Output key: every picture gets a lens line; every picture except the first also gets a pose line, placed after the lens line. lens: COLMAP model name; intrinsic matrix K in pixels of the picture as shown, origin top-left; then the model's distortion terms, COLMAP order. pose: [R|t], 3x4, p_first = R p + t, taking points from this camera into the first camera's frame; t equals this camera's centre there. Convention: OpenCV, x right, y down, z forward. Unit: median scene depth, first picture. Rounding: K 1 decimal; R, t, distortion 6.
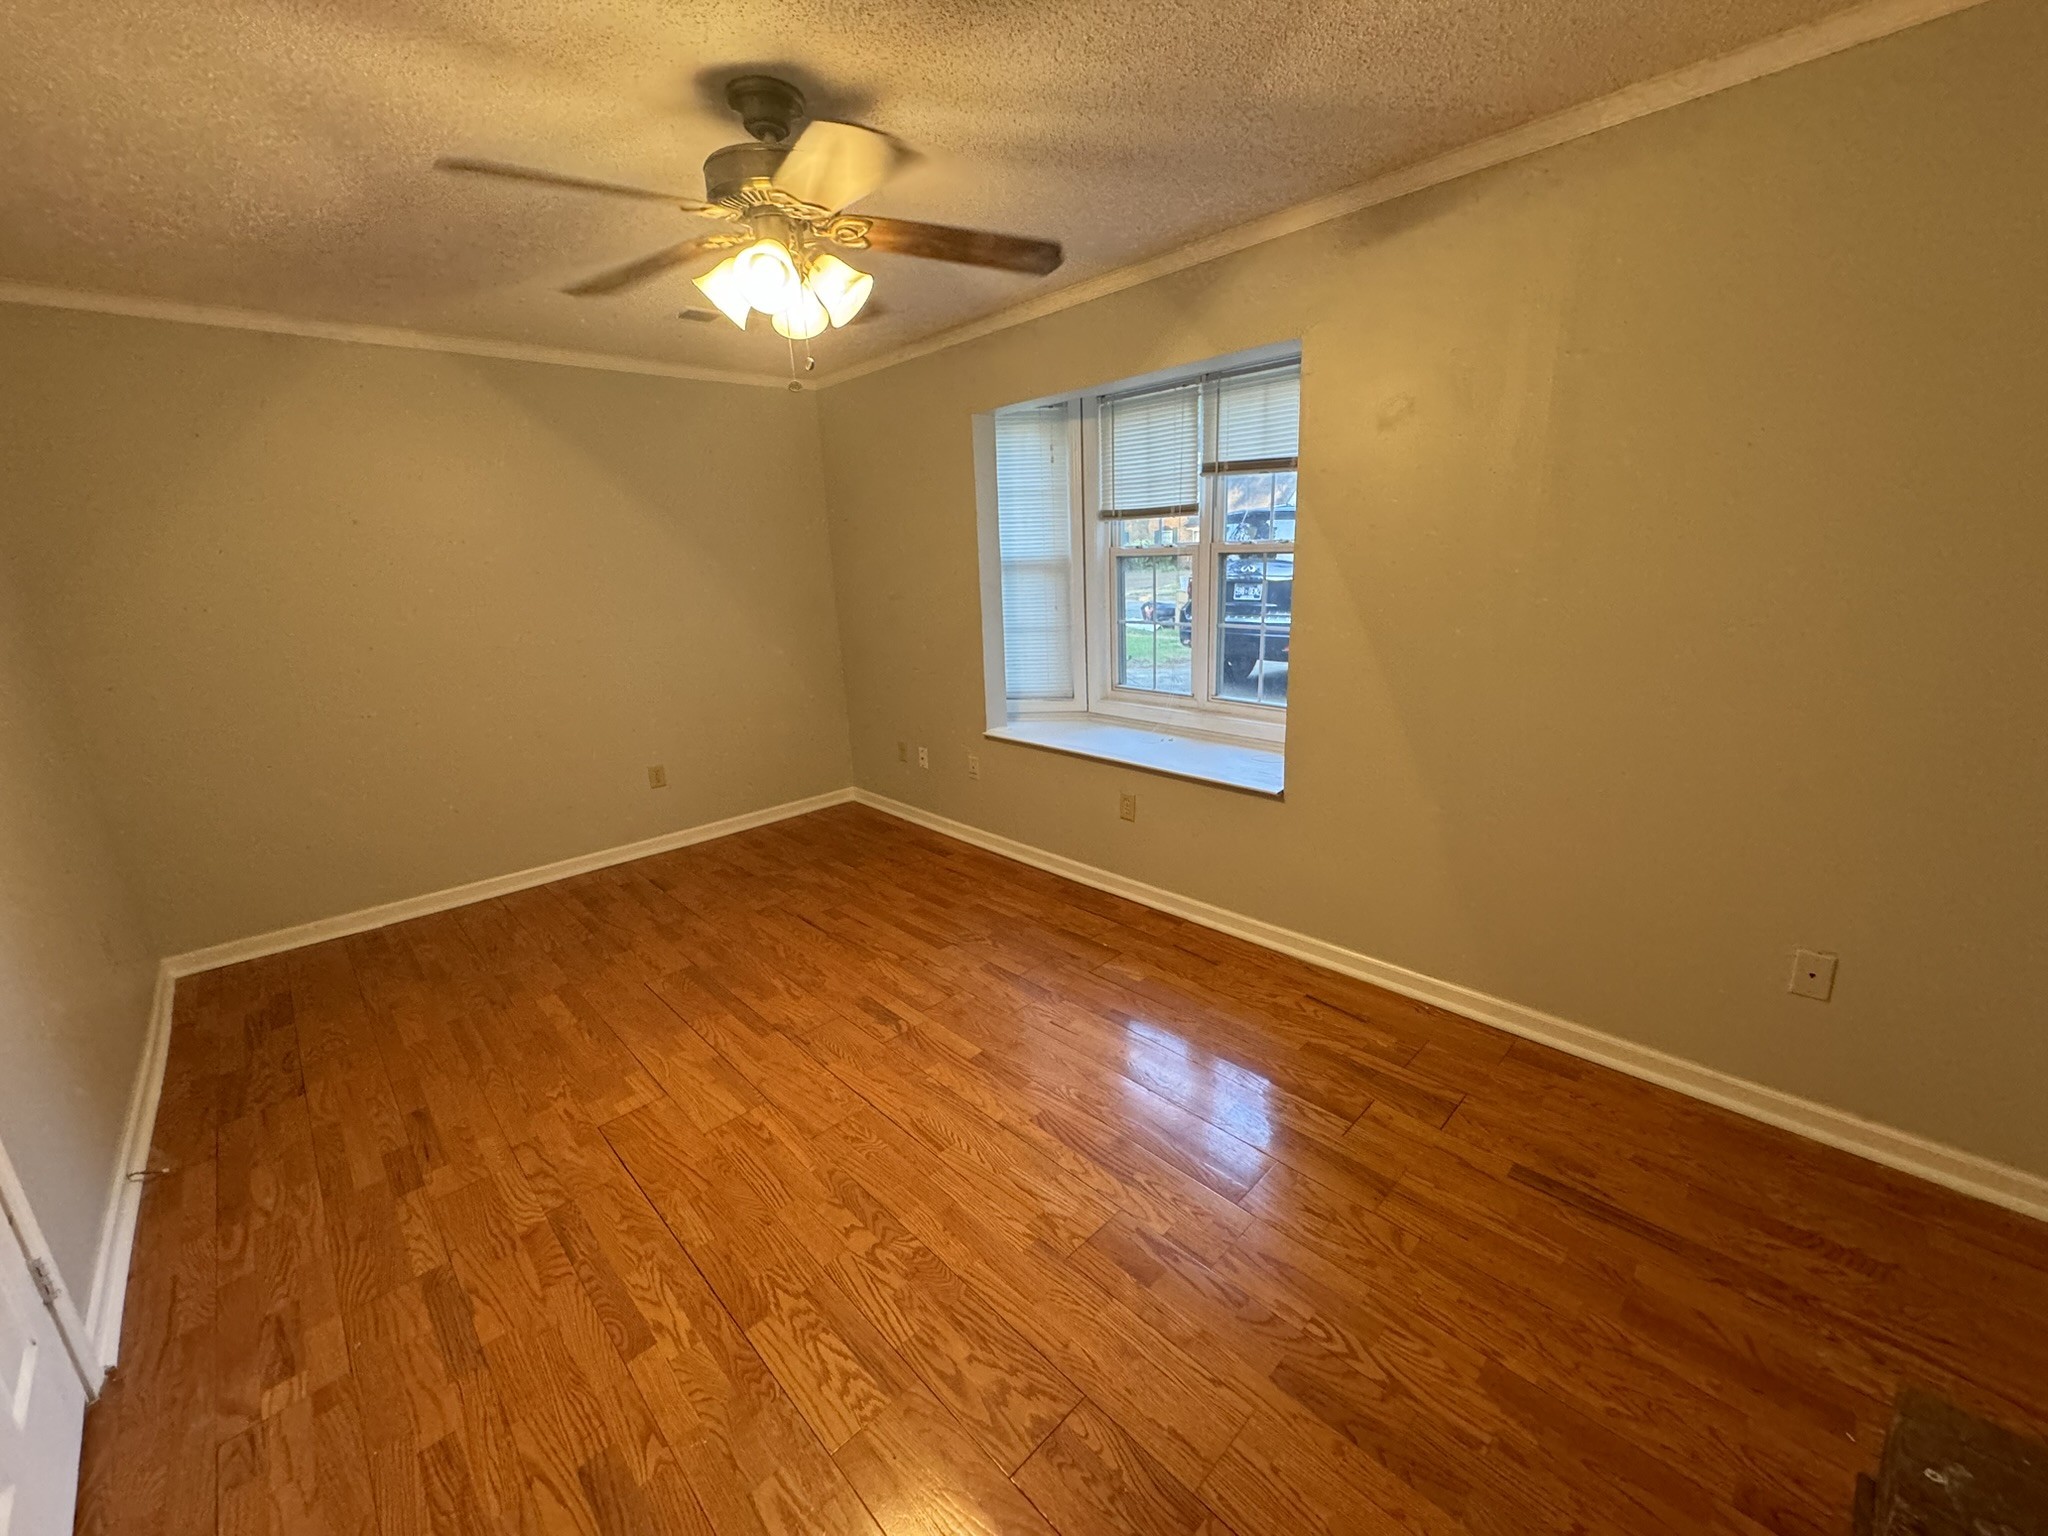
lens RADIAL K [[828.7, 0, 1041.0], [0, 828.7, 768.1], [0, 0, 1]] dist [0.001488, -0.000376]
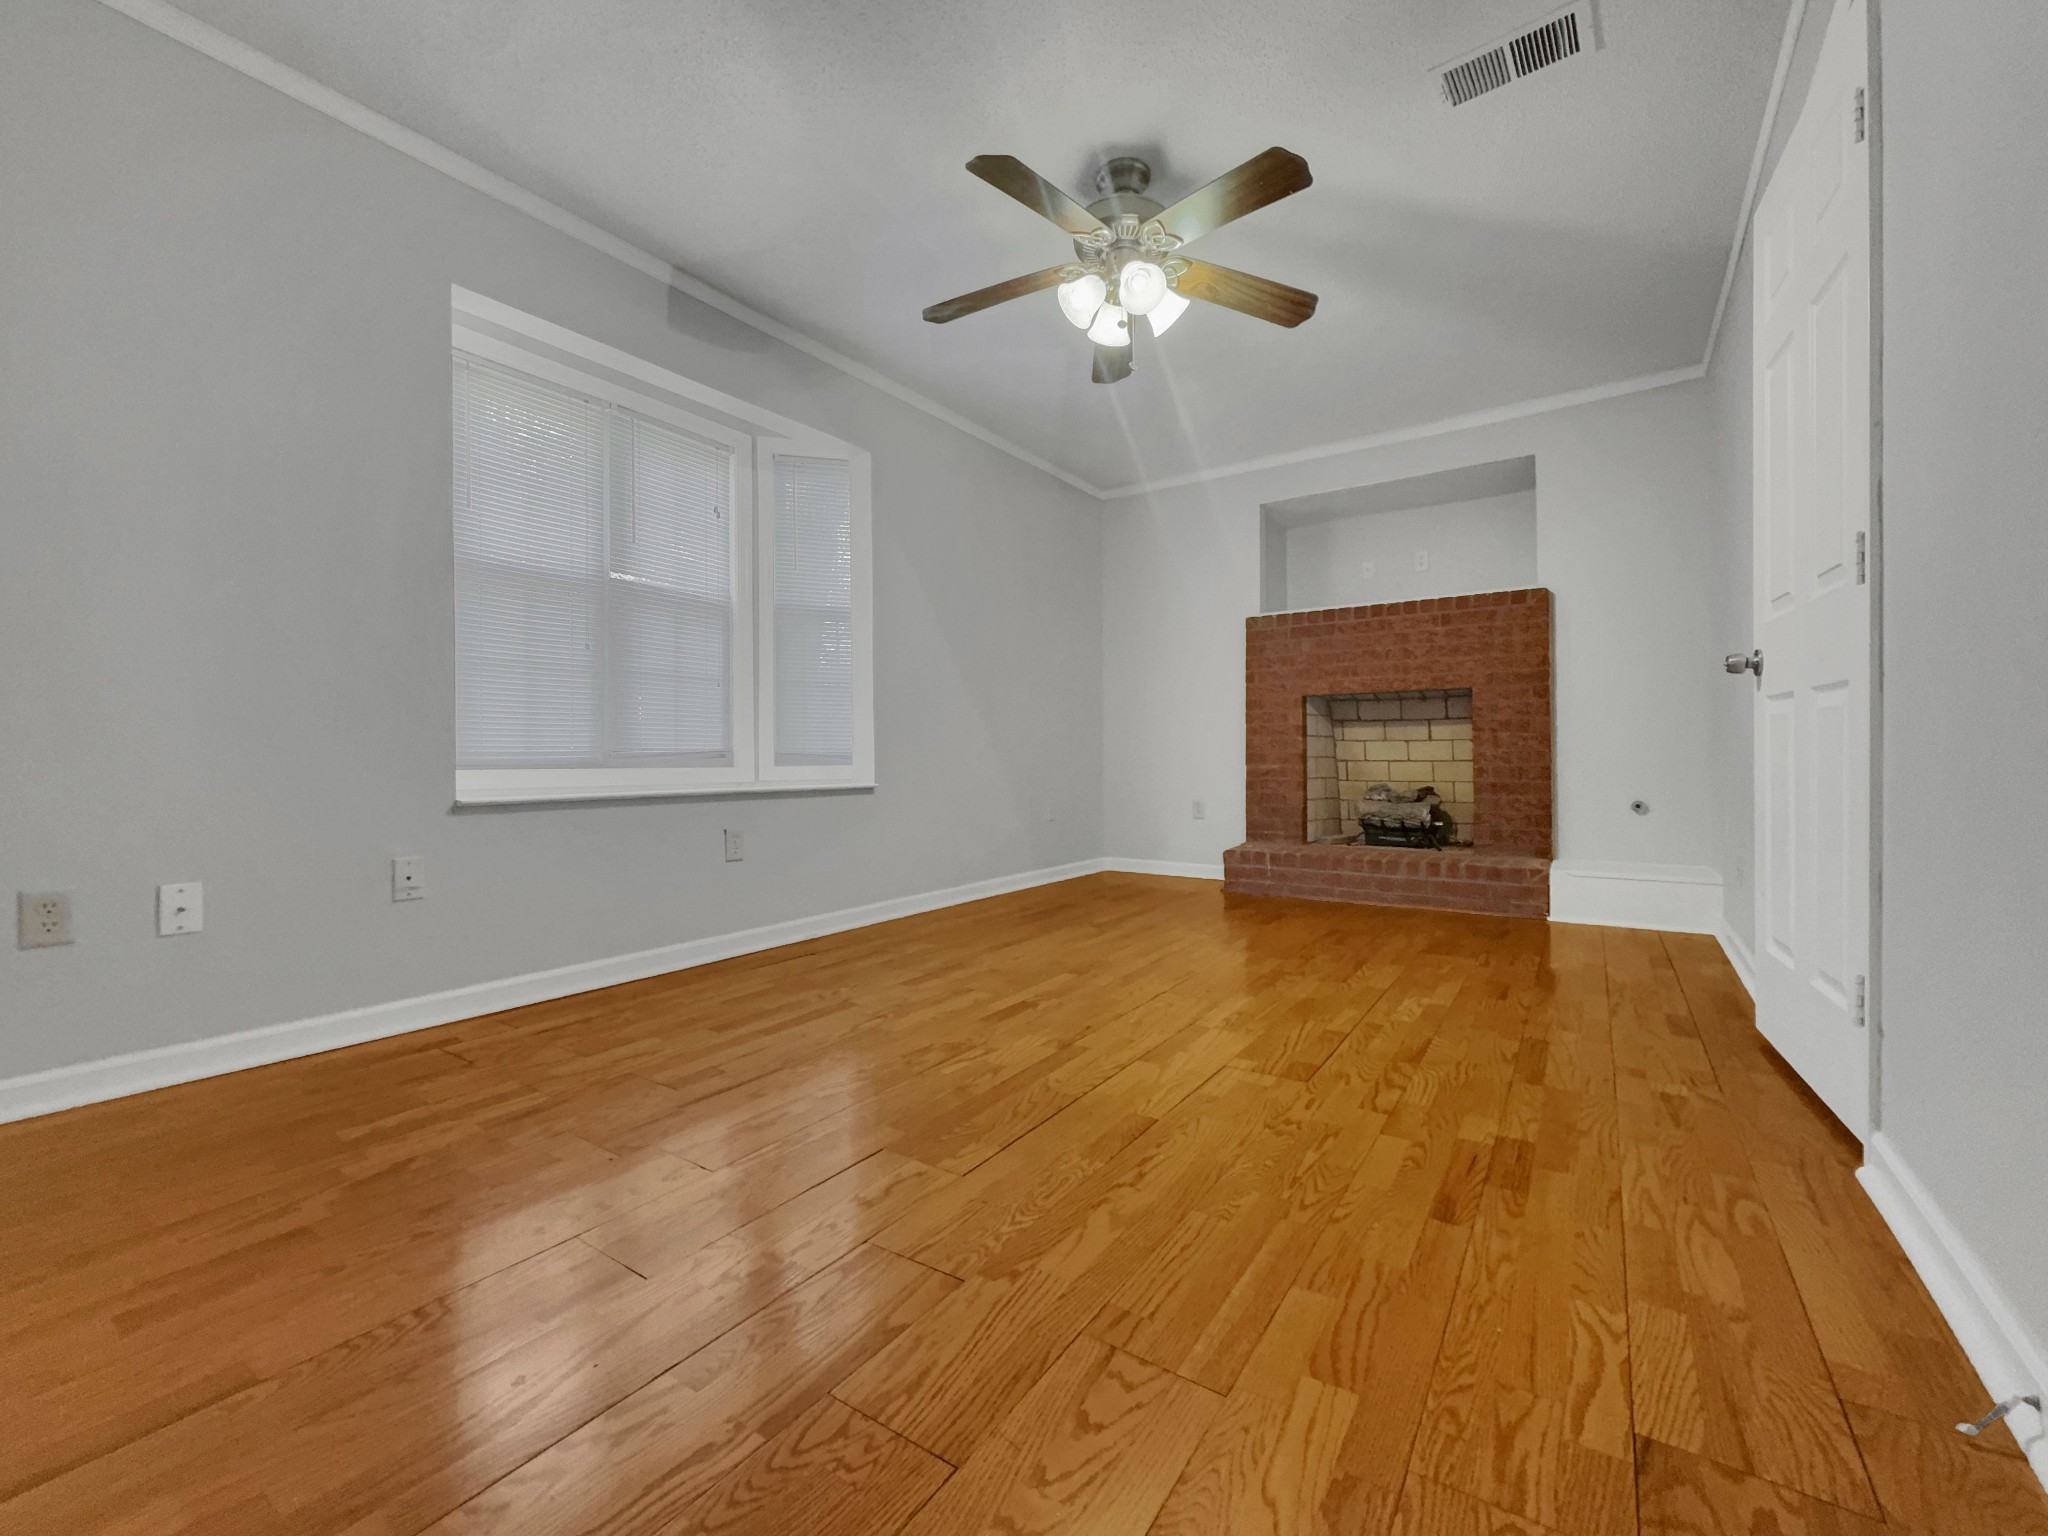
lens RADIAL K [[828.7, 0, 1038.7], [0, 828.7, 764.6], [0, 0, 1]] dist [0.001488, -0.000376]
pose [[-0.207981, 0.035334, 0.977494, -1.051297], [0.265195, 0.963953, 0.021581, 0.038340], [-0.941496, 0.263715, -0.209854, 1.093668]]
